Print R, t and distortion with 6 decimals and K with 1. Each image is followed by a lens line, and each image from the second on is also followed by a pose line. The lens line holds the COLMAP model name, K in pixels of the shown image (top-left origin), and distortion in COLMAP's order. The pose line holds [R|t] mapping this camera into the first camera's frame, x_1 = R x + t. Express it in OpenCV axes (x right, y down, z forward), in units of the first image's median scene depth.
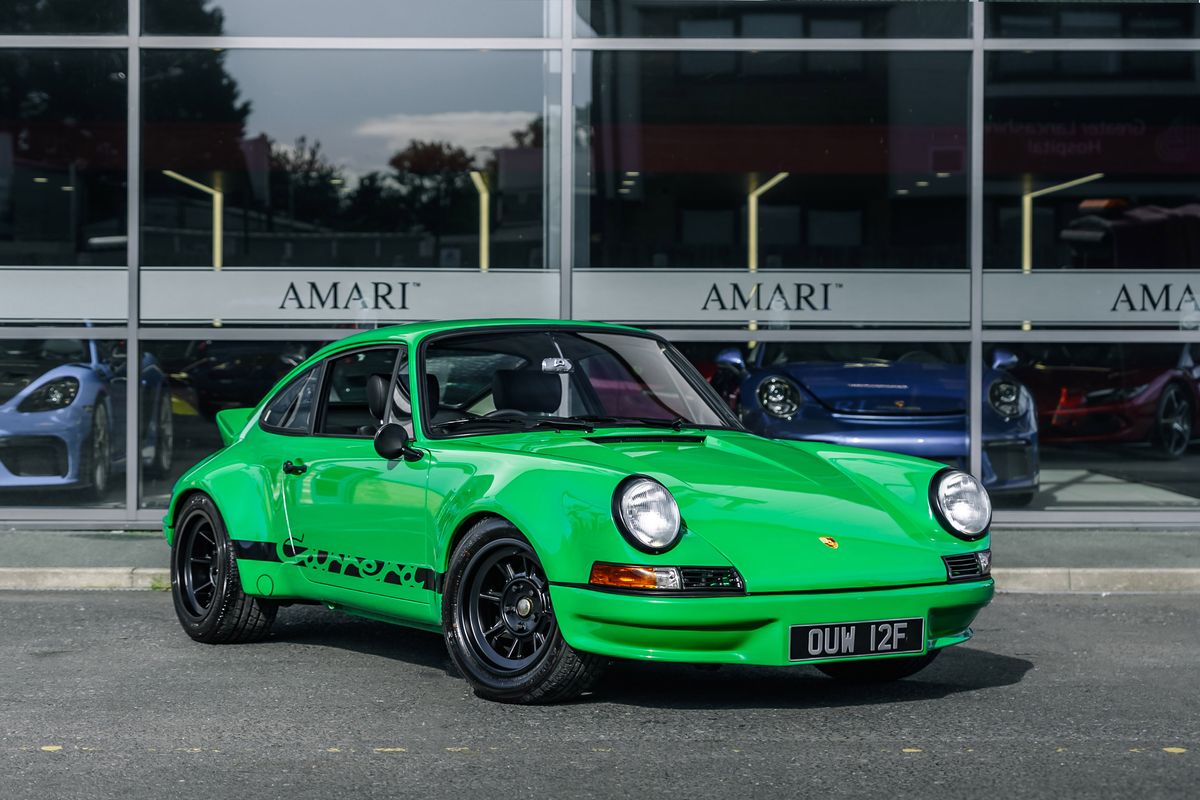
lens RADIAL K [[2519.3, 0, 568.8], [0, 2519.3, 375.7], [0, 0, 1]] dist [-0.002053, 0.046500]
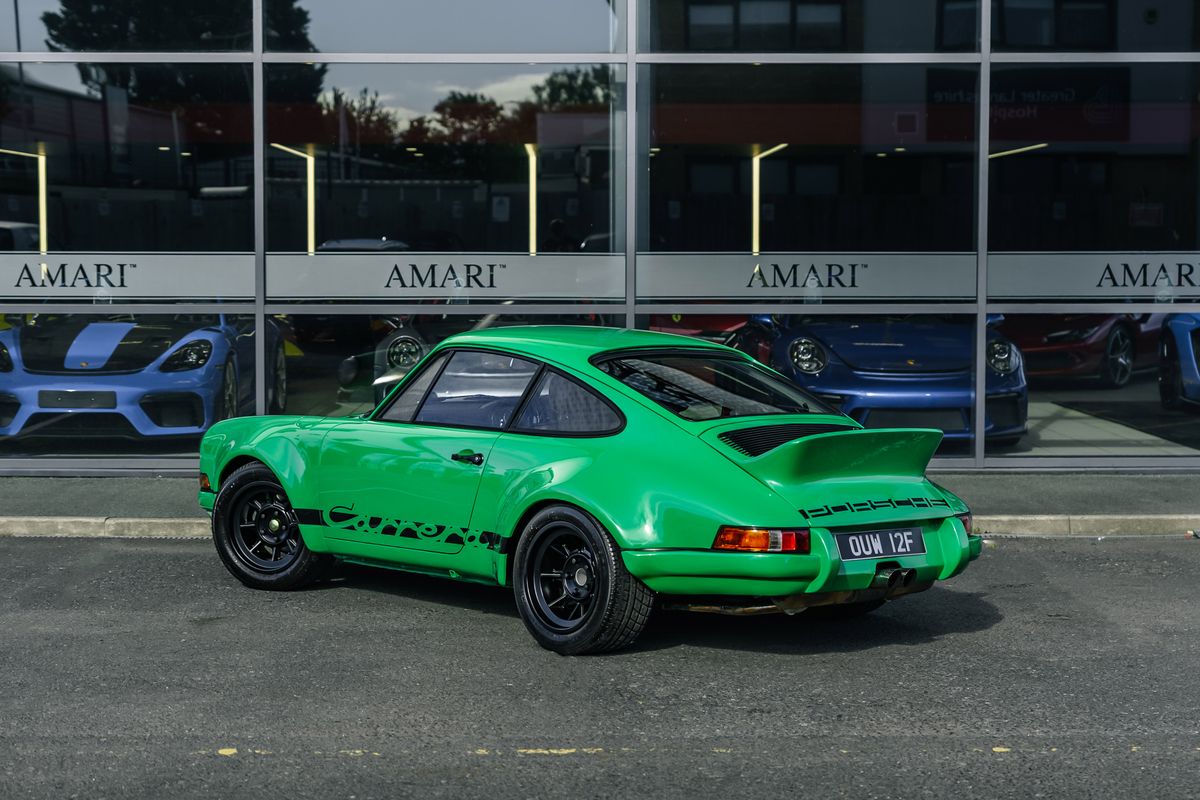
lens RADIAL K [[2036.8, 0, 593.8], [0, 2036.8, 401.0], [0, 0, 1]] dist [0.000201, -0.013657]
pose [[0.999980, -0.003622, 0.005120, -0.026422], [0.003322, 0.998340, 0.057506, -0.031657], [-0.005319, -0.057488, 0.998332, 0.061723]]
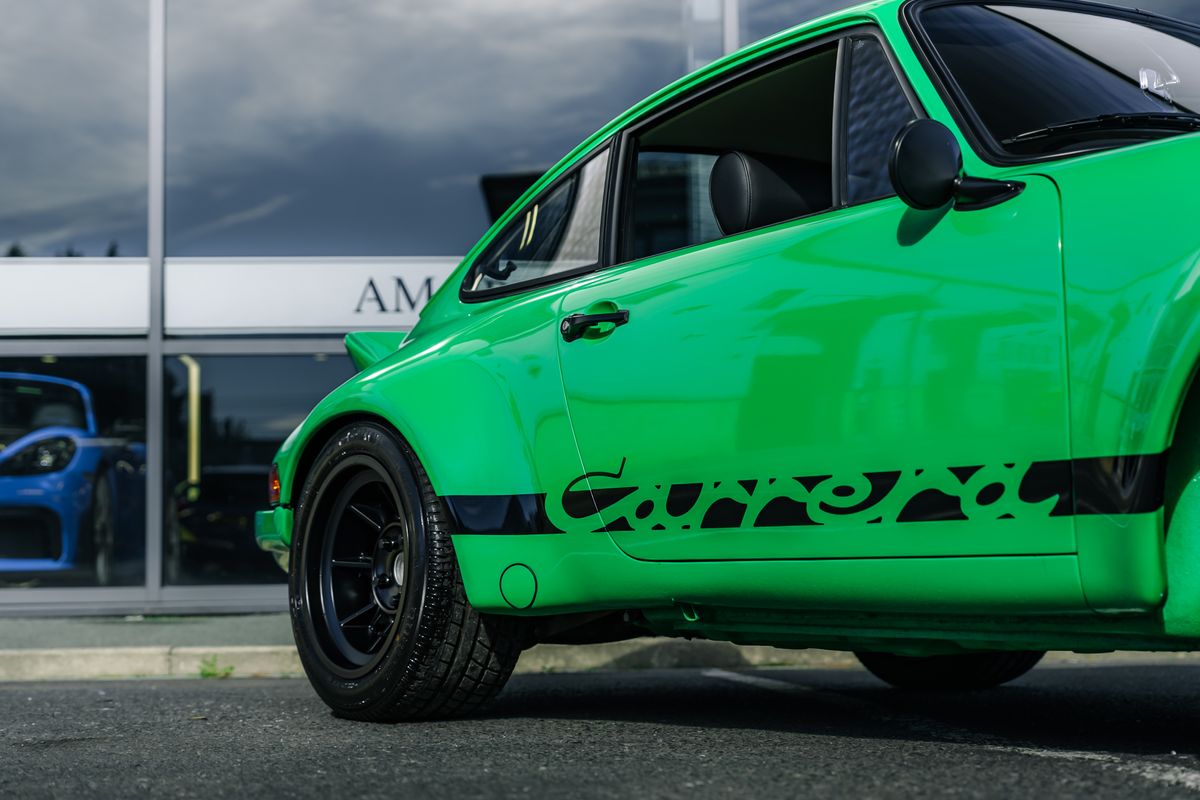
lens RADIAL K [[1977.5, 0, 570.4], [0, 1977.5, 399.8], [0, 0, 1]] dist [-0.017791, 0.017485]
pose [[0.997720, -0.013614, 0.066102, -0.102296], [0.019953, 0.995161, -0.096211, 0.063931], [-0.064472, 0.097311, 0.993164, 0.475747]]
